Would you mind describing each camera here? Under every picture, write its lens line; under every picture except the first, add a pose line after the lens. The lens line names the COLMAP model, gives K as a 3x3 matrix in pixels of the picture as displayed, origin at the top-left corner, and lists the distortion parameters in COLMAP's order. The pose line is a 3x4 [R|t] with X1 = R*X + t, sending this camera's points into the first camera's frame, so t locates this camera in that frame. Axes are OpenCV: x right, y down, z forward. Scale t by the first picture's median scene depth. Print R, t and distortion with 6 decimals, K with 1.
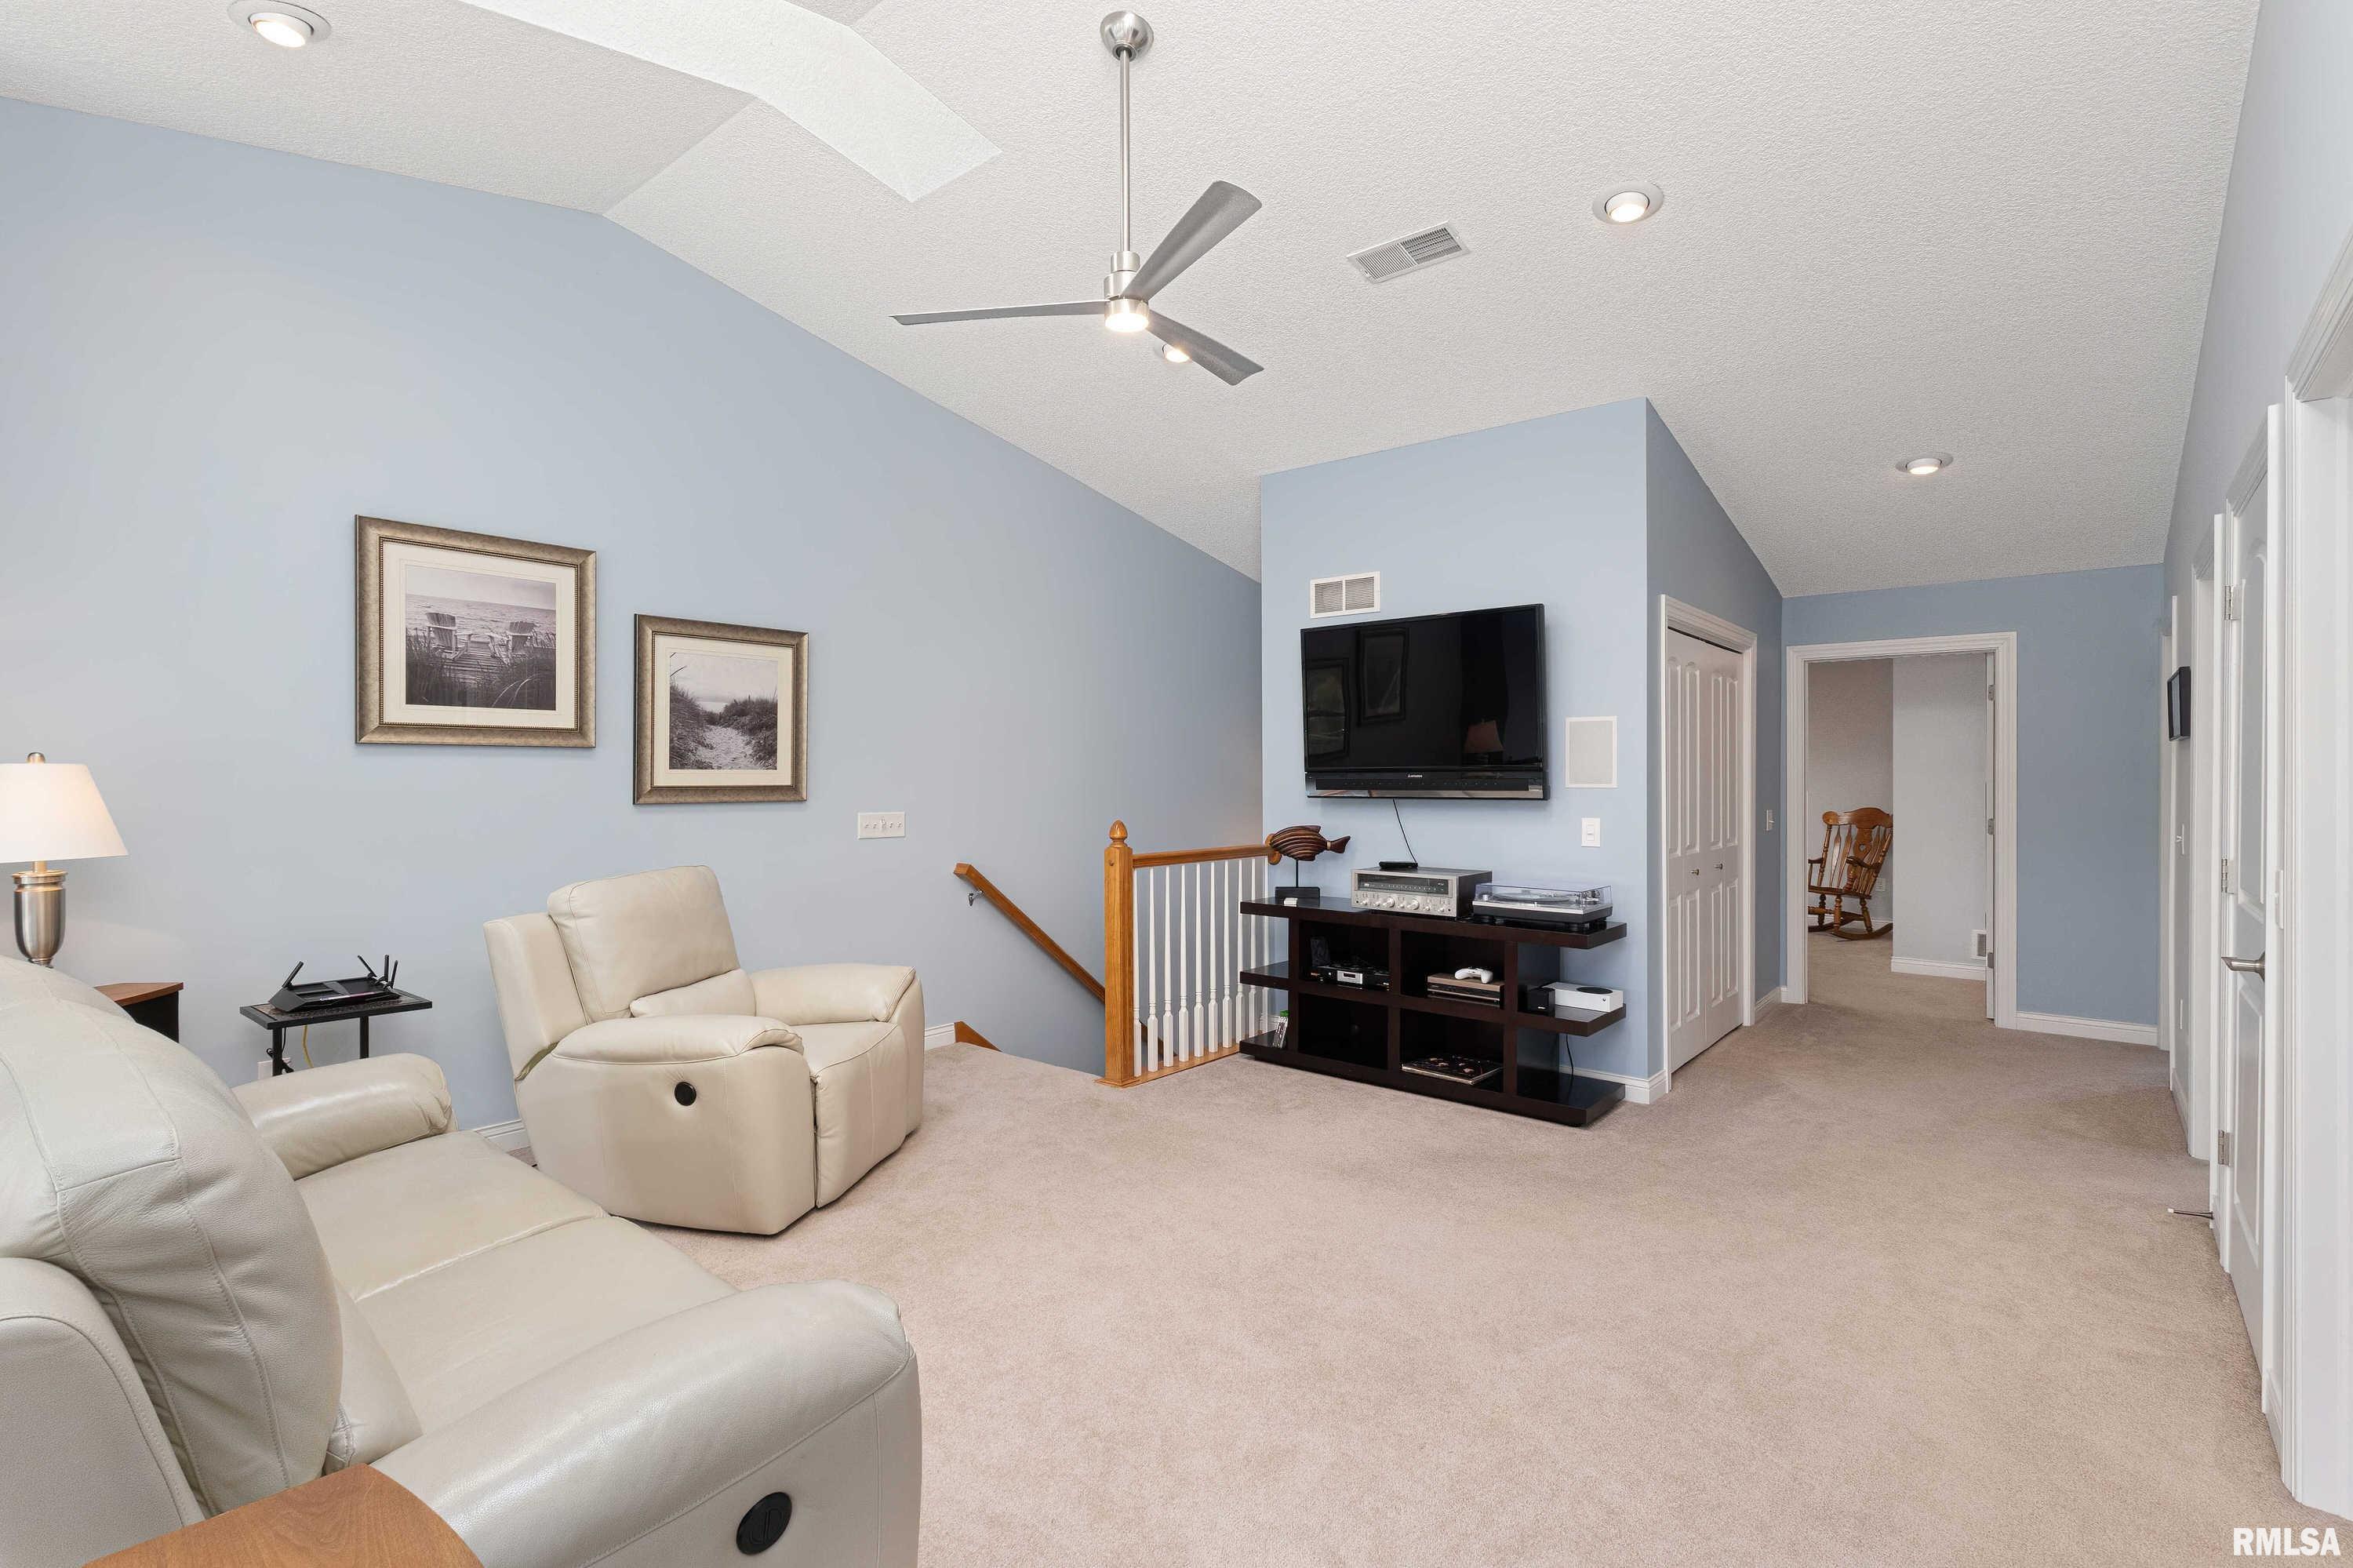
lens RADIAL K [[1087.5, 0, 1186.9], [0, 1087.5, 785.5], [0, 0, 1]] dist [0.002126, 0.000783]
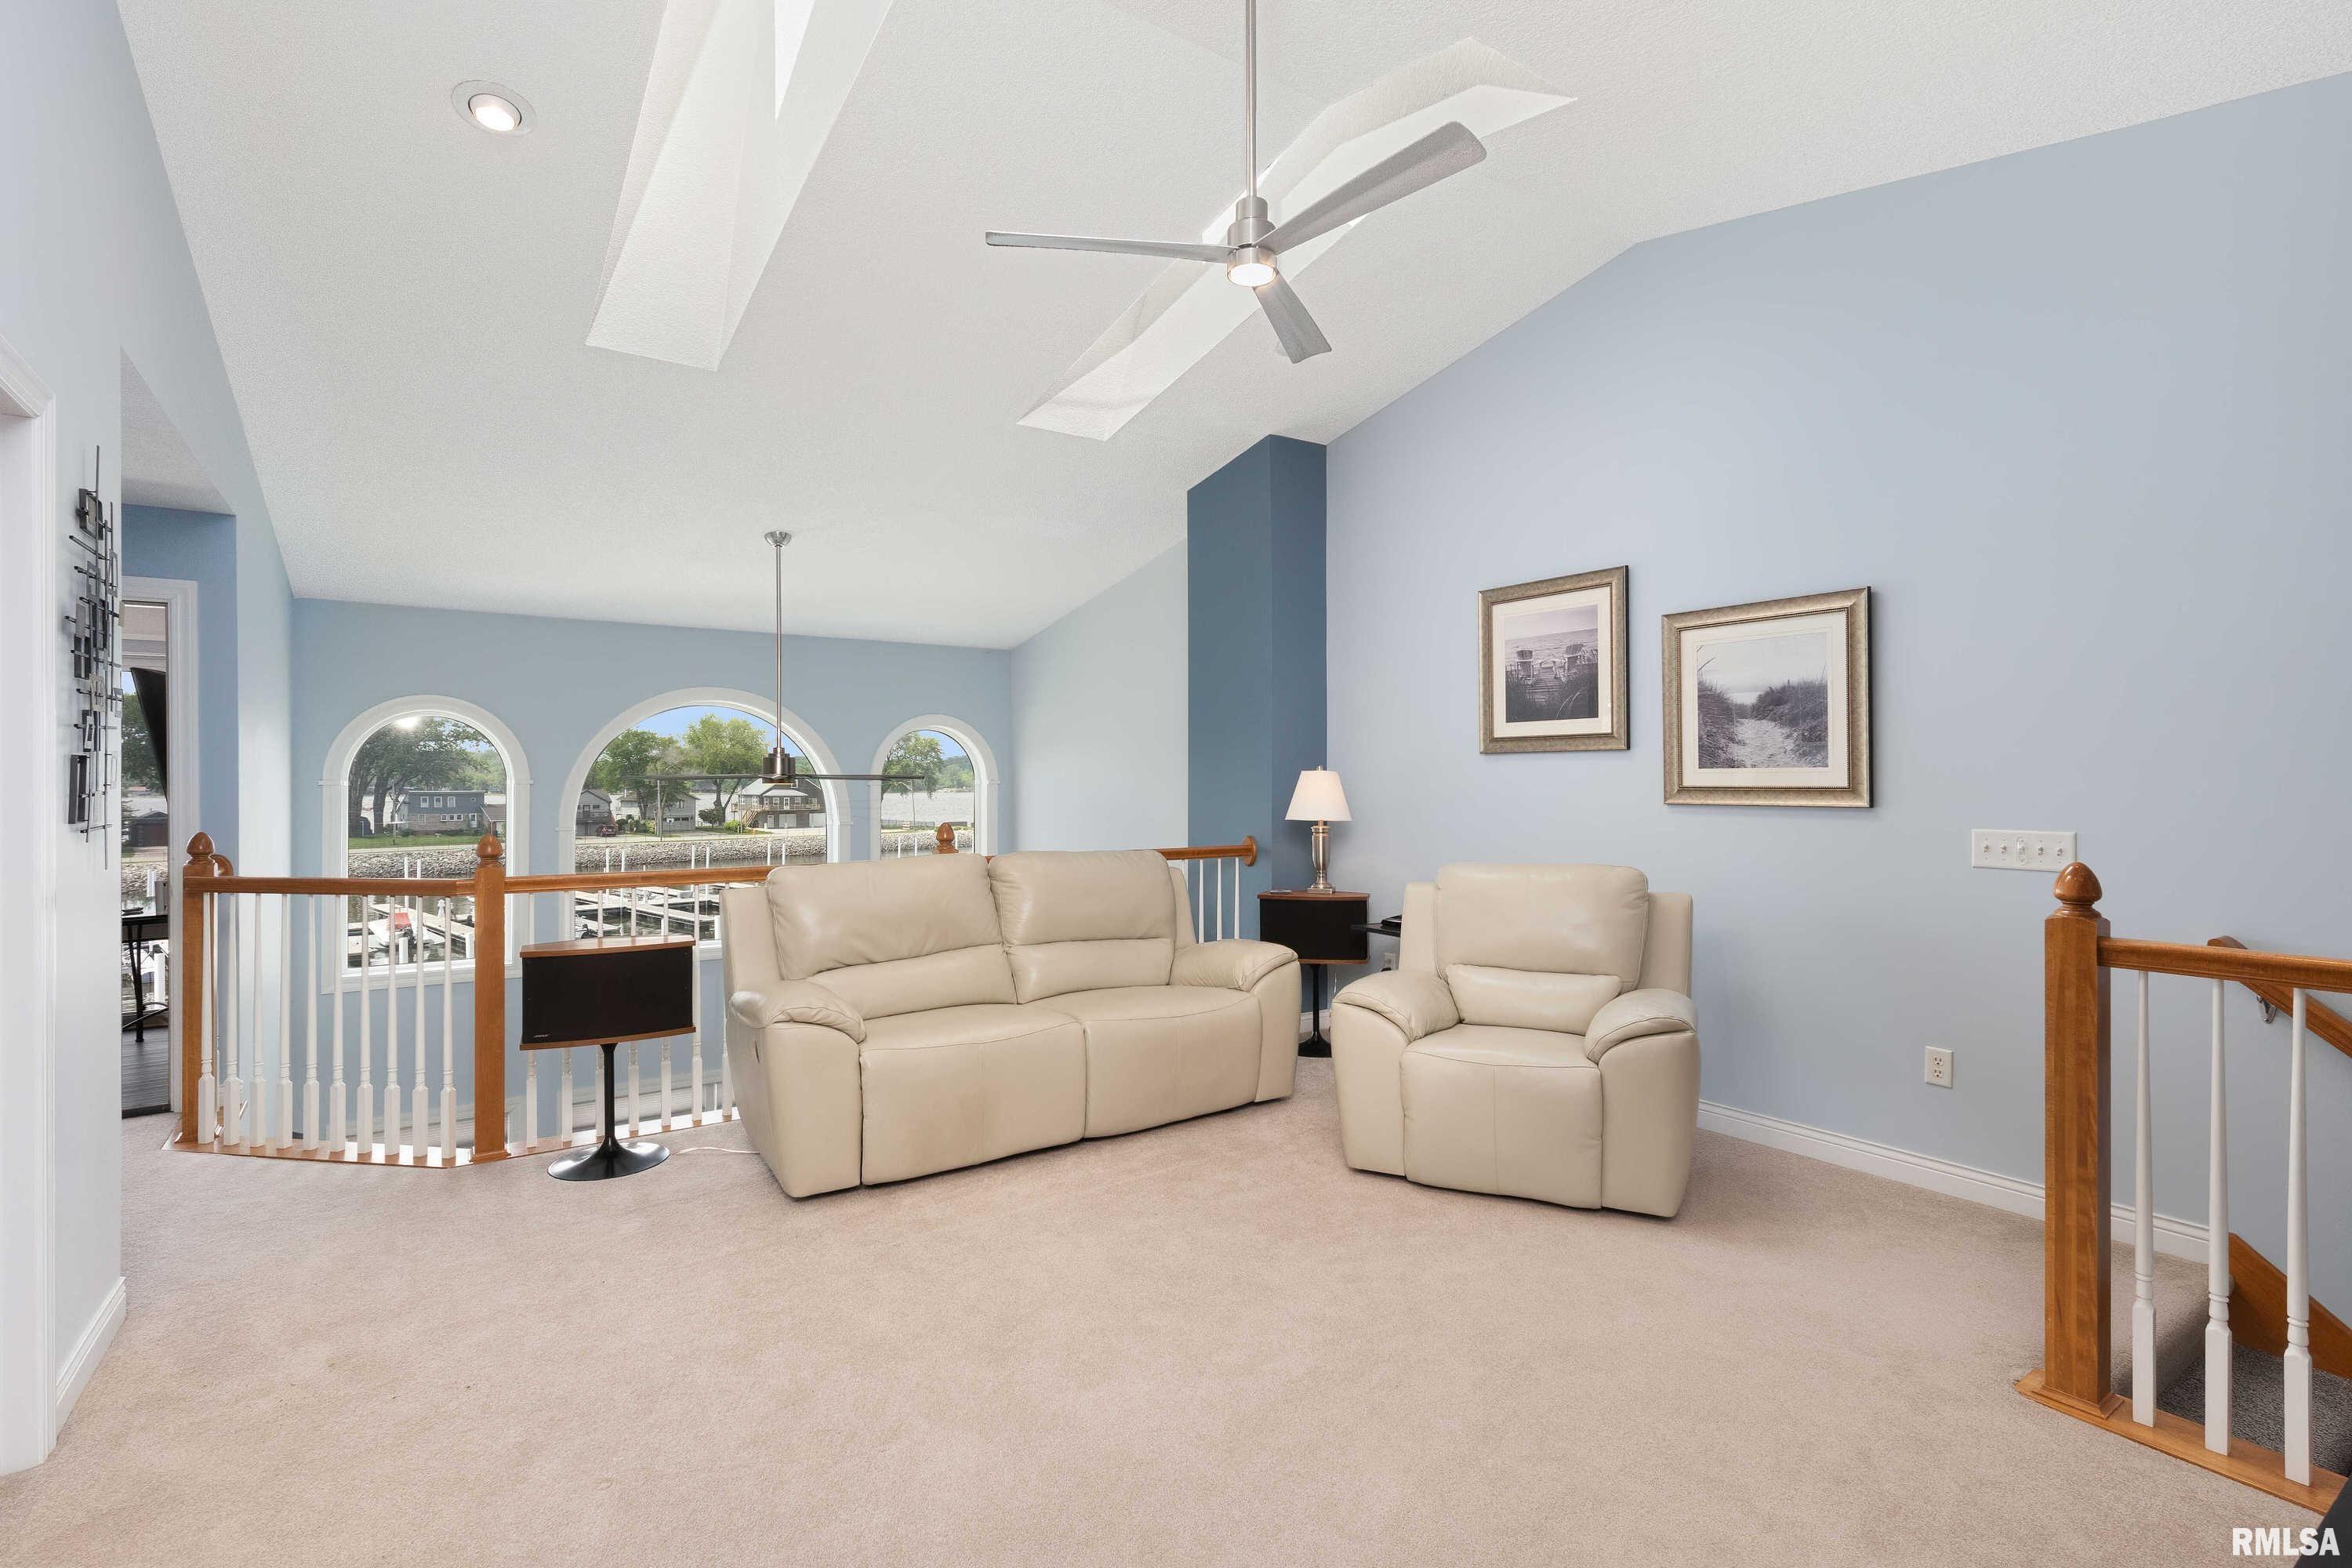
lens RADIAL K [[1087.0, 0, 1176.1], [0, 1087.0, 779.6], [0, 0, 1]] dist [0.002126, 0.000783]
pose [[-0.259042, 0.000698, -0.965866, 0.582379], [-0.005808, 0.999981, 0.002280, -0.004686], [0.965849, 0.006200, -0.259032, 0.822470]]
